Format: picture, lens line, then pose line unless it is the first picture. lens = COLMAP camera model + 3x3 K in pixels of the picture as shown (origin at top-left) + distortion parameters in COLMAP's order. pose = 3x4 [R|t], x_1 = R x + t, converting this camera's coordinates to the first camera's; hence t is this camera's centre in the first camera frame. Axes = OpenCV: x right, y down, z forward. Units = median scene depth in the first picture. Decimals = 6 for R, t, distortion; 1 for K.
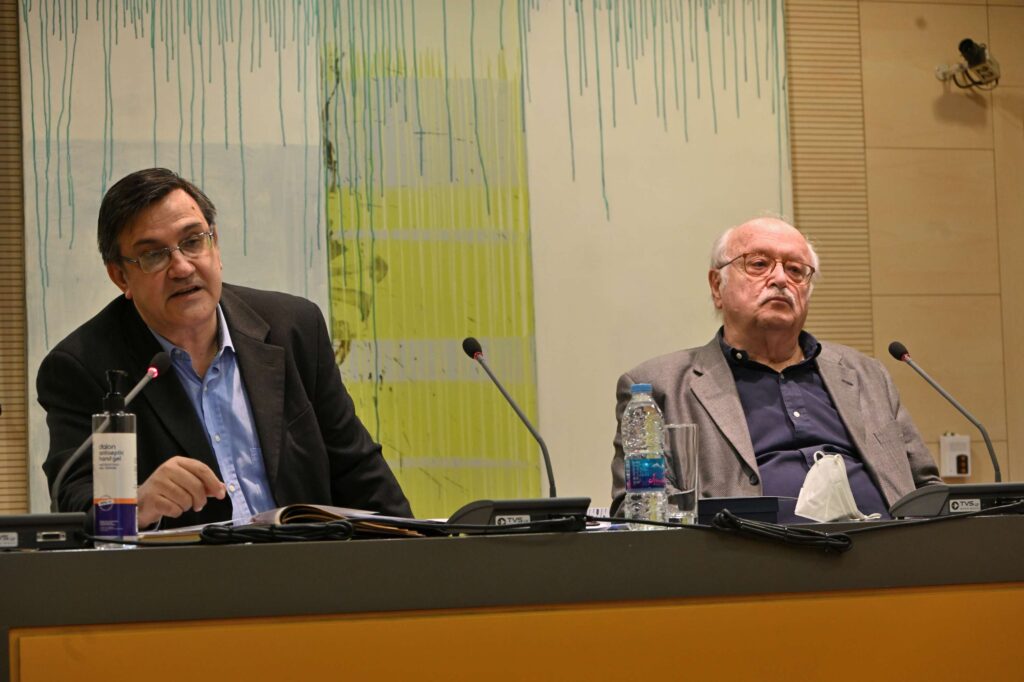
lens RADIAL K [[2933.4, 0, 488.1], [0, 2933.4, 351.0], [0, 0, 1]] dist [-0.027172, 0.000000]
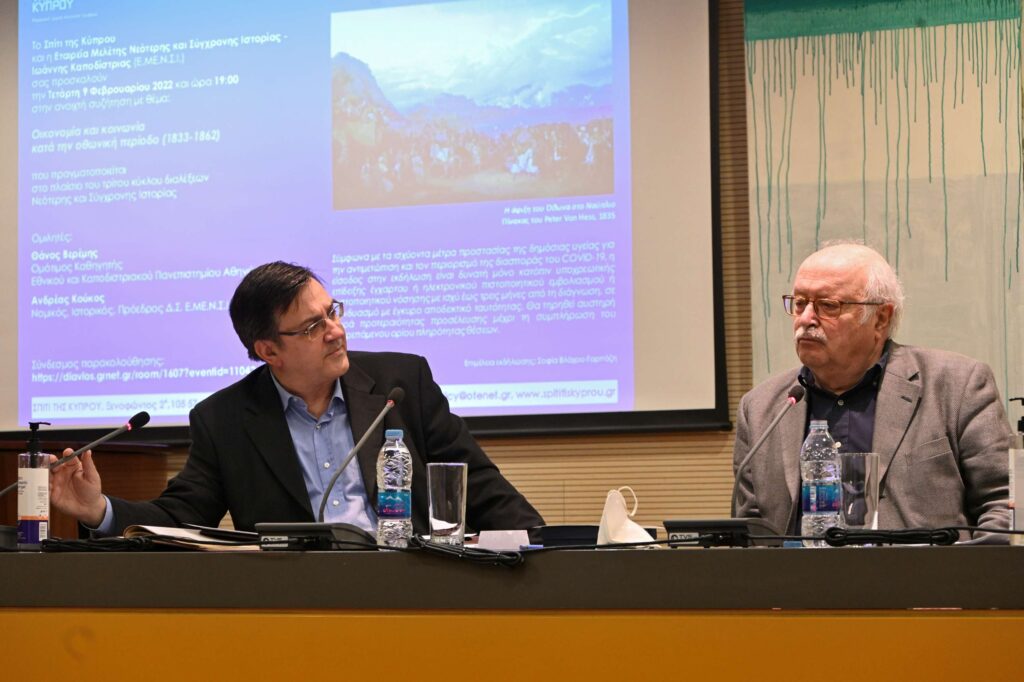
lens RADIAL K [[3137.1, 0, 484.5], [0, 3137.1, 346.0], [0, 0, 1]] dist [-0.061256, 0.000000]
pose [[0.678274, -0.017094, -0.734610, 0.818403], [0.026318, 0.999653, 0.001039, -0.018535], [0.734337, -0.020039, 0.678489, 0.127815]]
